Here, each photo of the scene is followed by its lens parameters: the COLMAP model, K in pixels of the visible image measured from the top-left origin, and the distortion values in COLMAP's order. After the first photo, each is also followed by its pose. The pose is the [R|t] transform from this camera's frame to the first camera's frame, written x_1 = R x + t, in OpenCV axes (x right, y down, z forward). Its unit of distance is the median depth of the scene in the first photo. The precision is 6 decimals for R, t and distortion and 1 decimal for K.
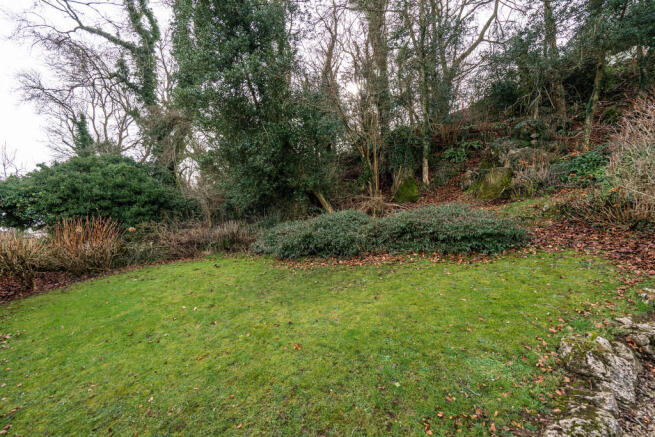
lens RADIAL K [[297.7, 0, 326.7], [0, 297.7, 218.9], [0, 0, 1]] dist [0.001383, -0.000758]
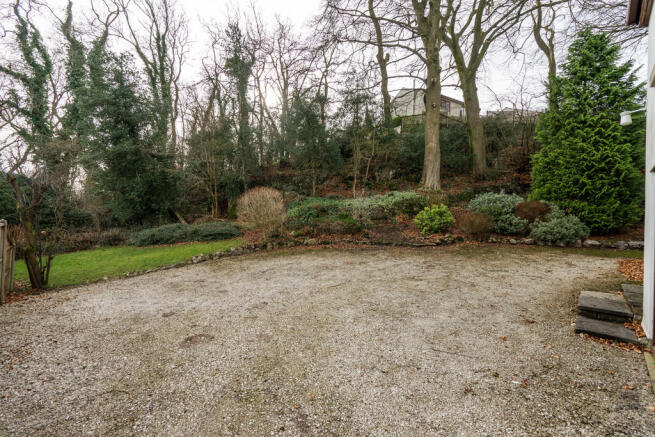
lens RADIAL K [[297.7, 0, 328.7], [0, 297.7, 219.7], [0, 0, 1]] dist [0.001383, -0.000758]
pose [[0.957496, 0.017748, 0.287902, 0.204133], [-0.011059, 0.999630, -0.024841, -0.006120], [-0.288236, 0.020601, 0.957338, -0.557140]]
